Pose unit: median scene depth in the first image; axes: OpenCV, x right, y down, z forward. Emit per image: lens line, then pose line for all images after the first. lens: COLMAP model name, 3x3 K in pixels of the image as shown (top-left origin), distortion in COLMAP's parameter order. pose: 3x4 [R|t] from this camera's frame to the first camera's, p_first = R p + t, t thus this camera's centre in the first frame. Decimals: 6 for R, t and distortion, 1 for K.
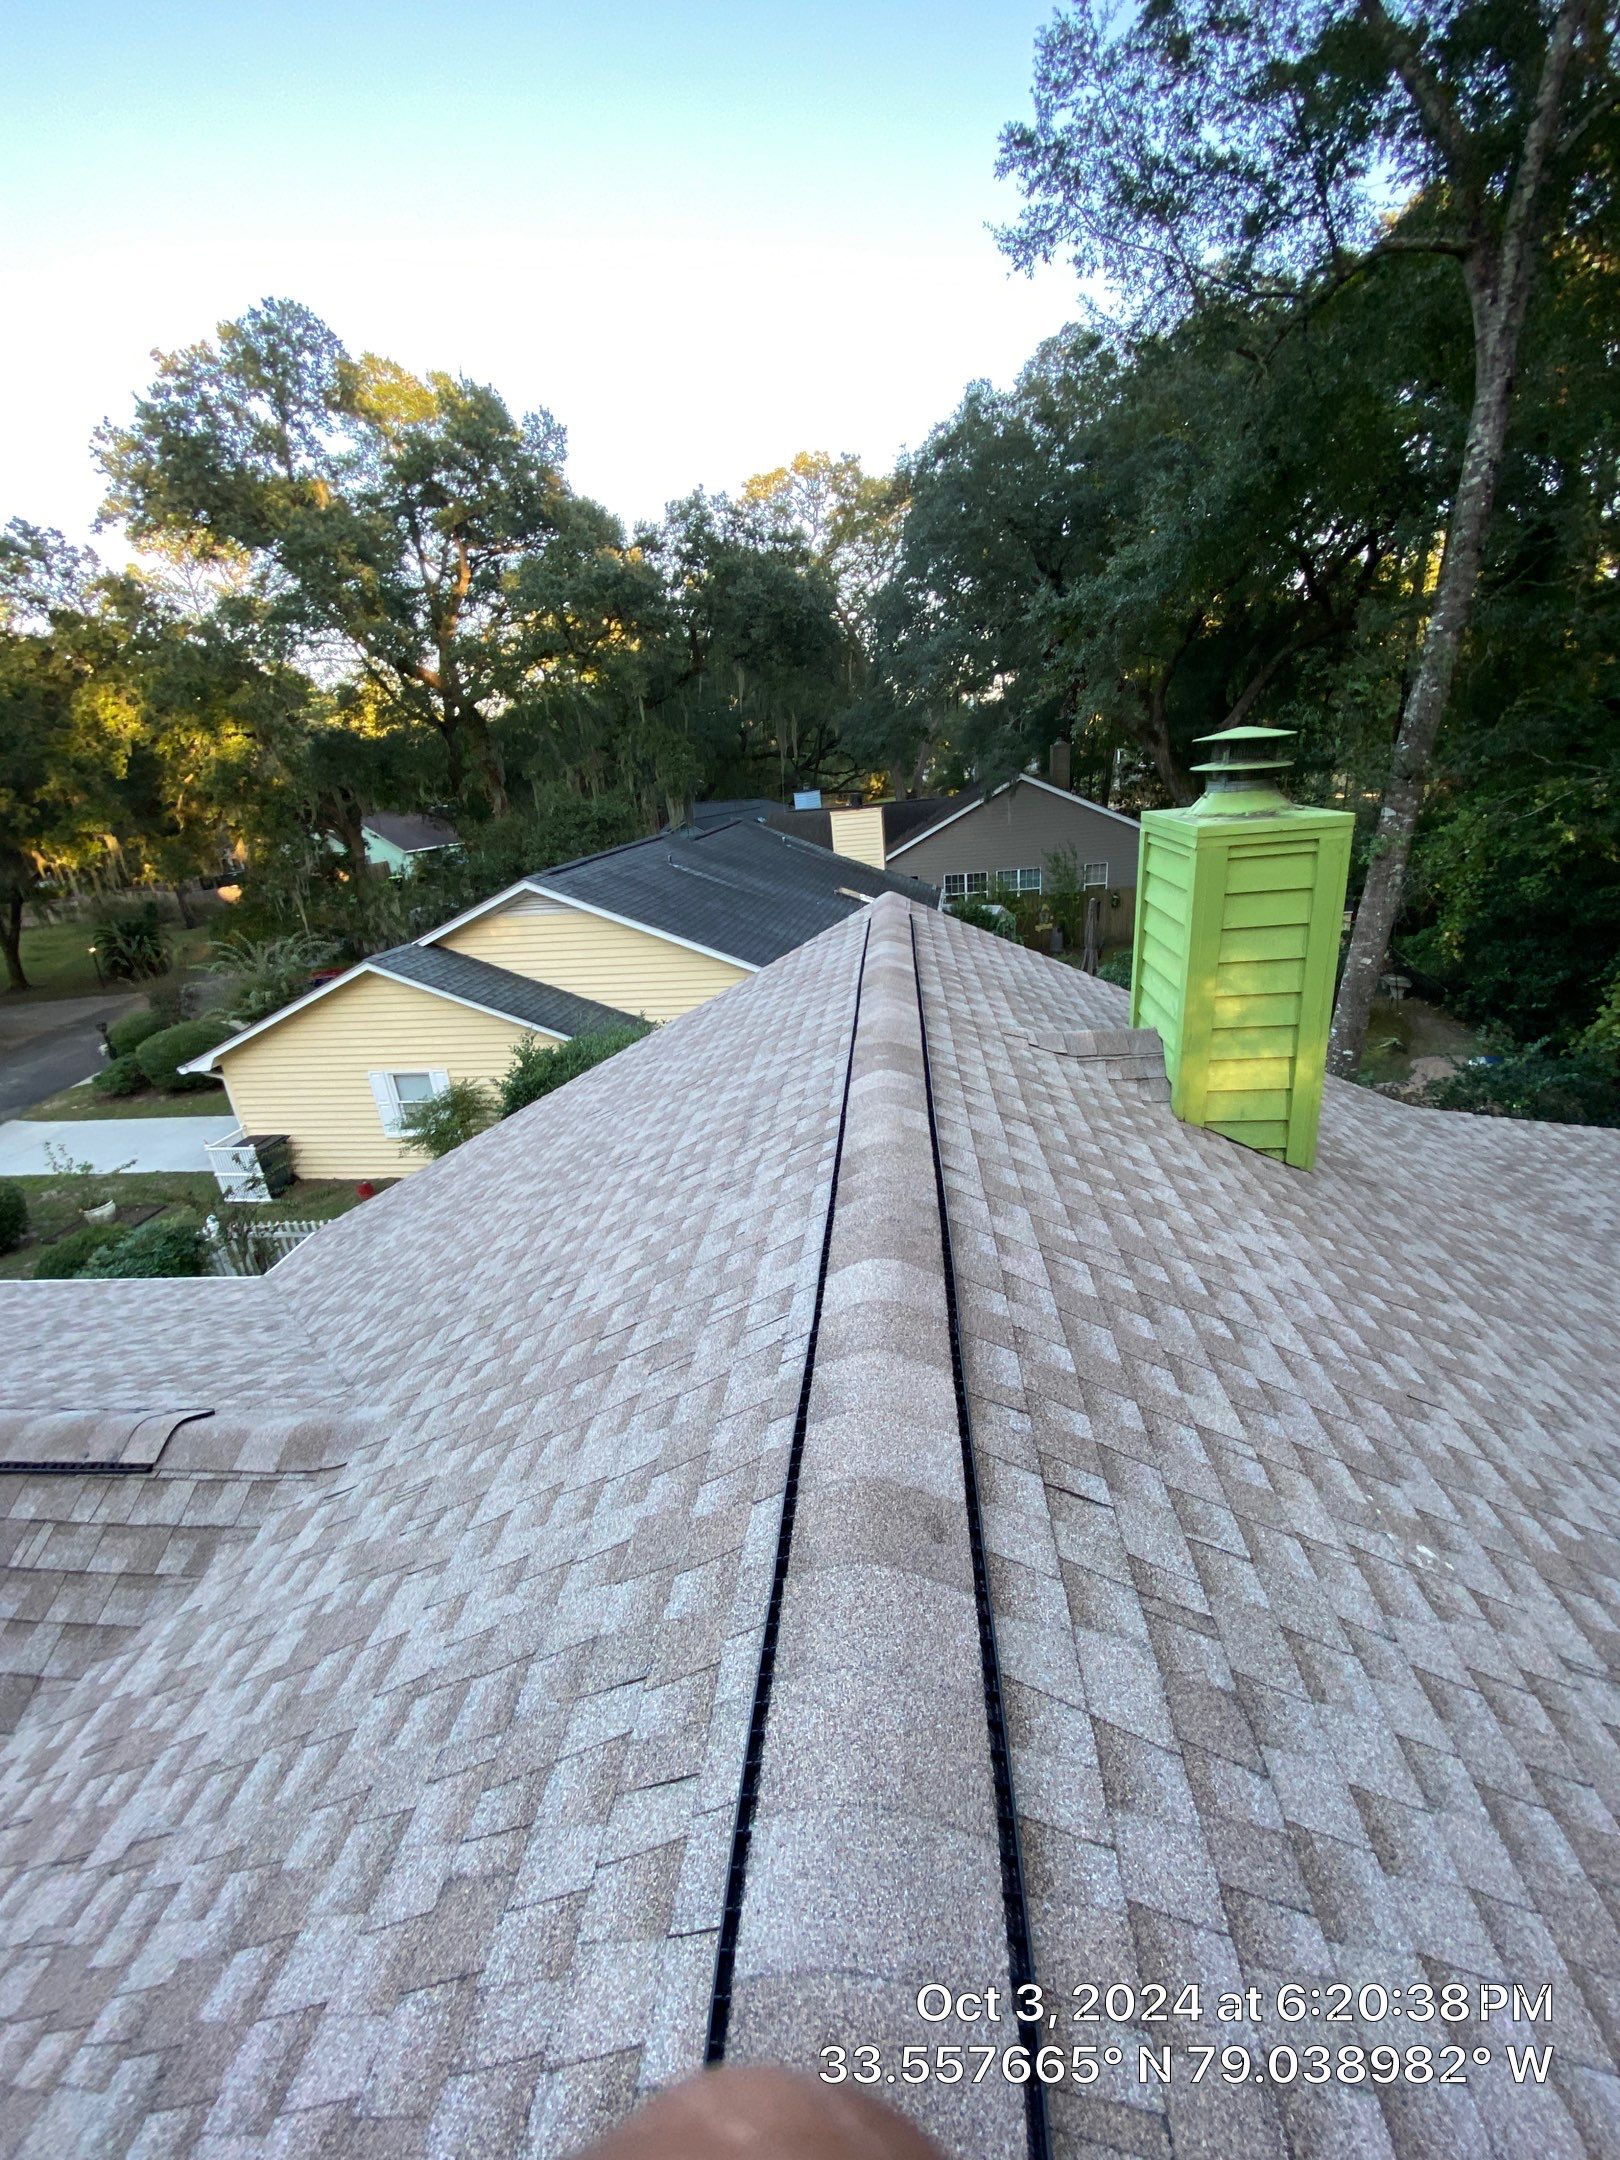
lens RADIAL K [[875.3, 0, 813.1], [0, 875.3, 1081.9], [0, 0, 1]] dist [0.010494, -0.017314]
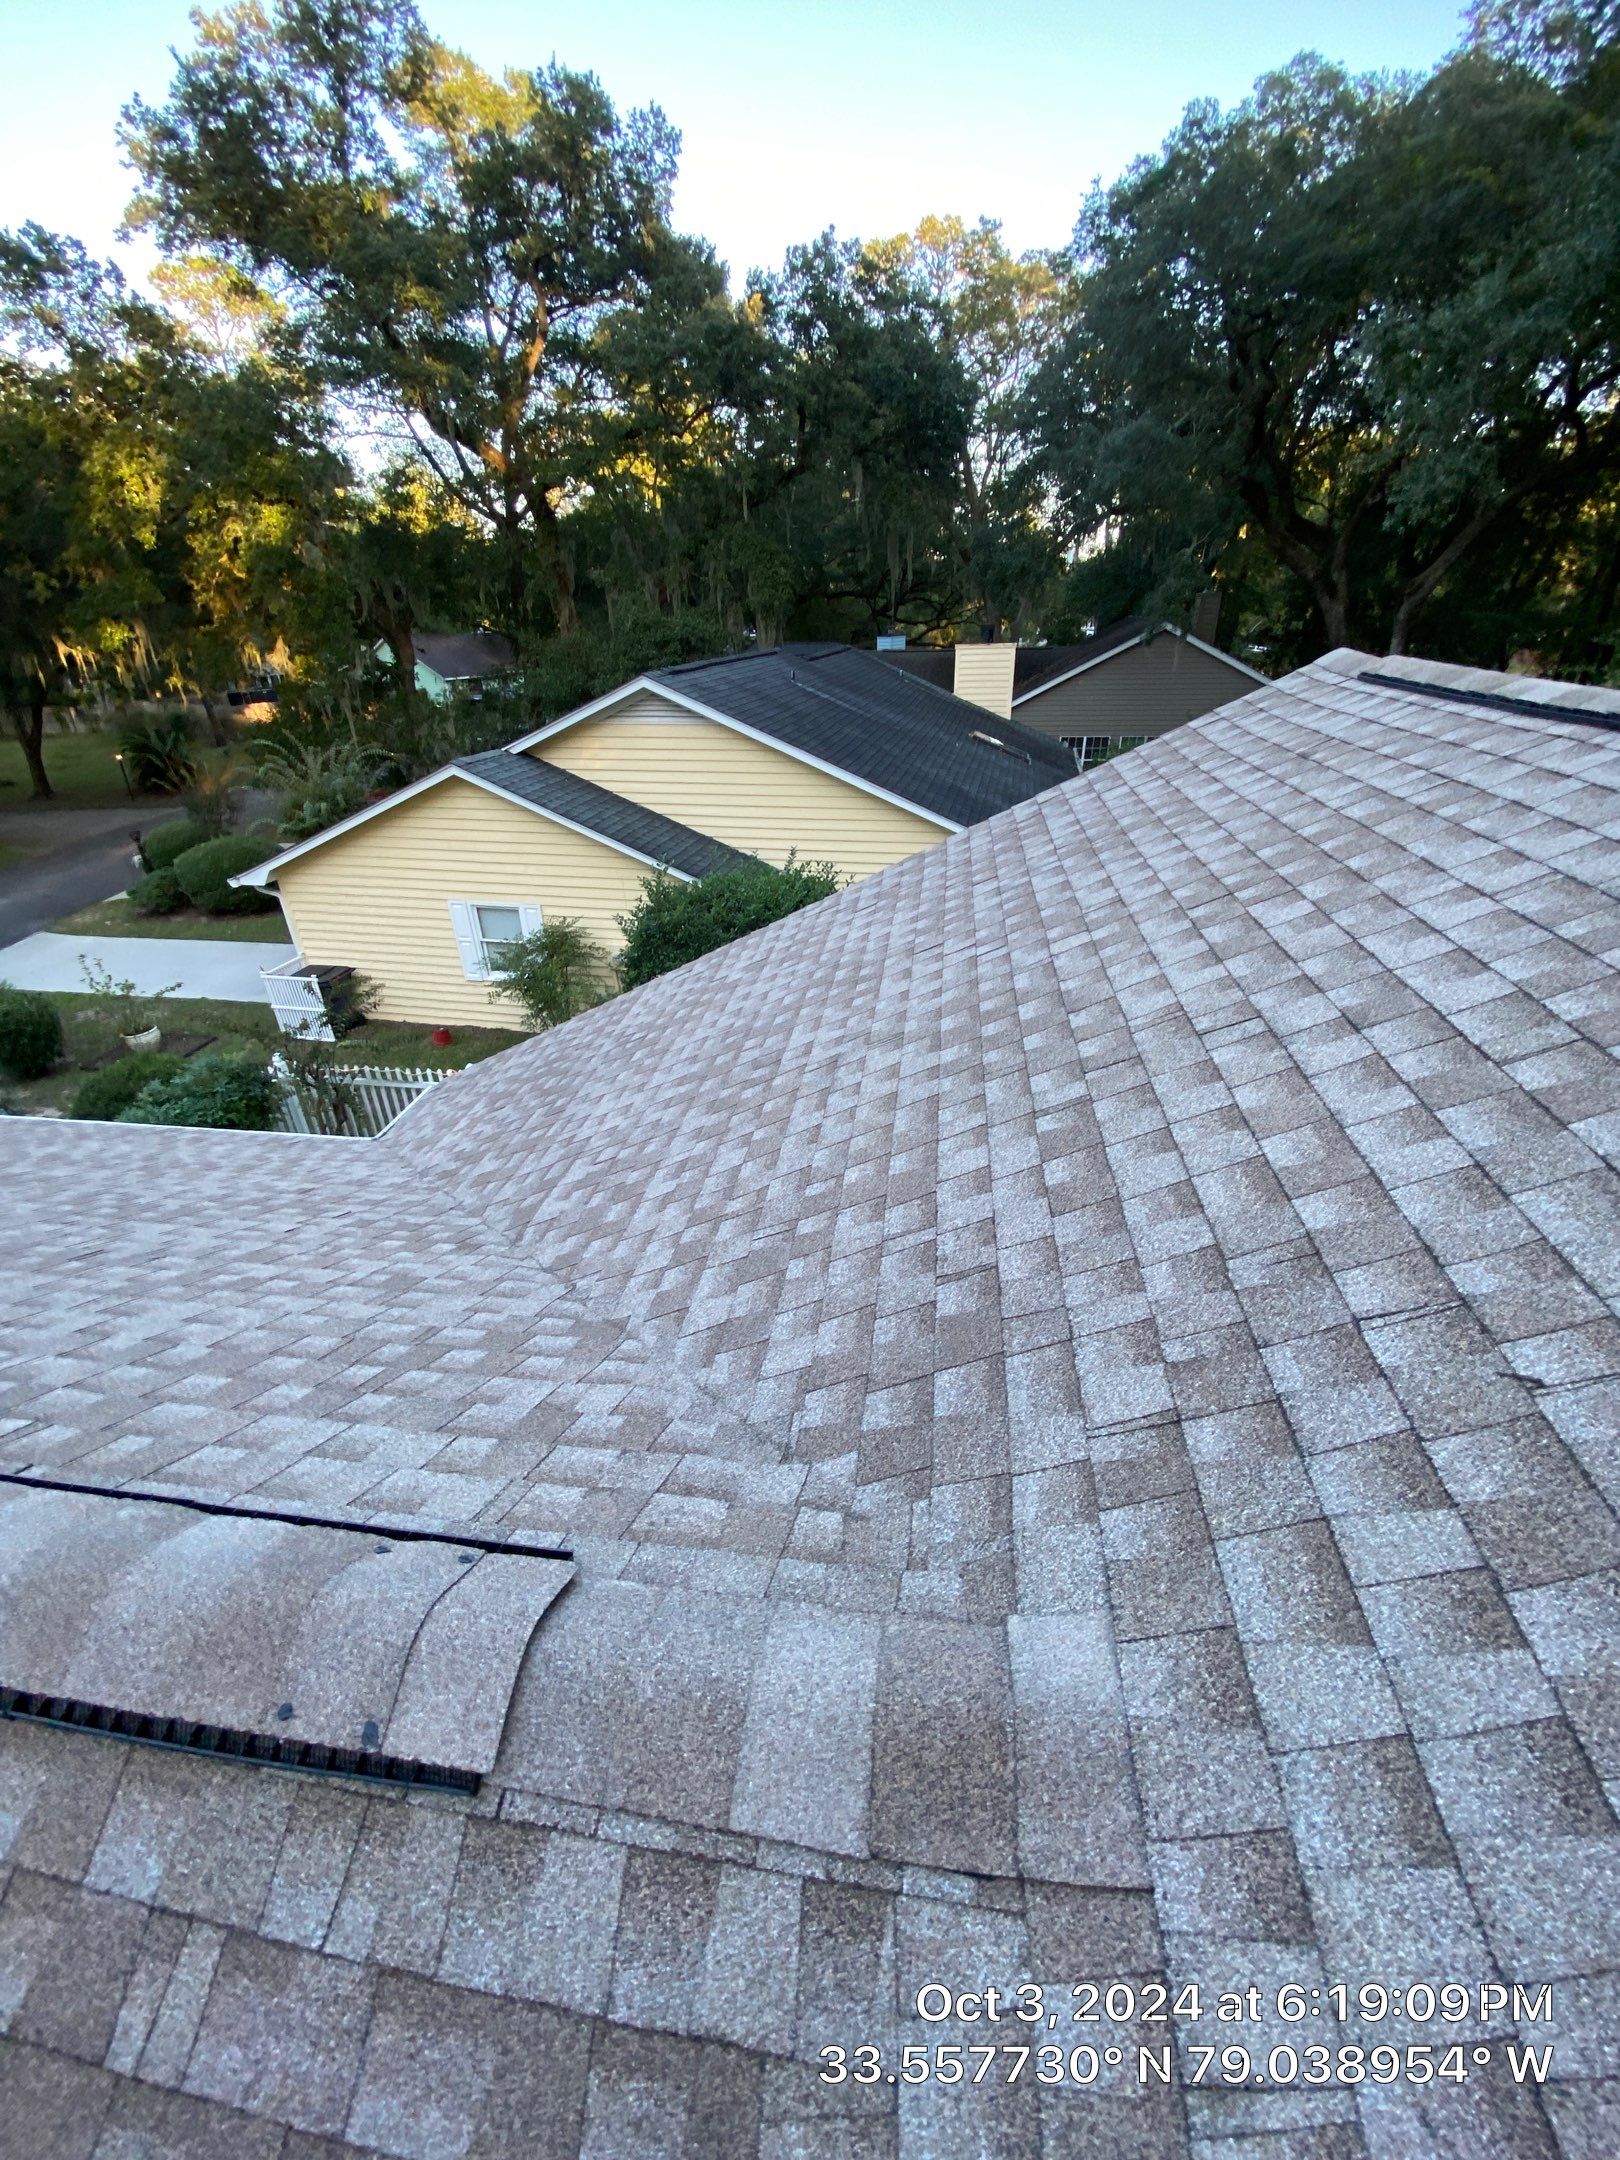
lens RADIAL K [[873.1, 0, 812.1], [0, 873.1, 1089.7], [0, 0, 1]] dist [0.000444, -0.011726]
pose [[0.996537, 0.082318, -0.011711, -0.079729], [-0.079838, 0.986676, 0.141760, 0.013143], [0.023224, -0.140334, 0.989832, 0.086323]]
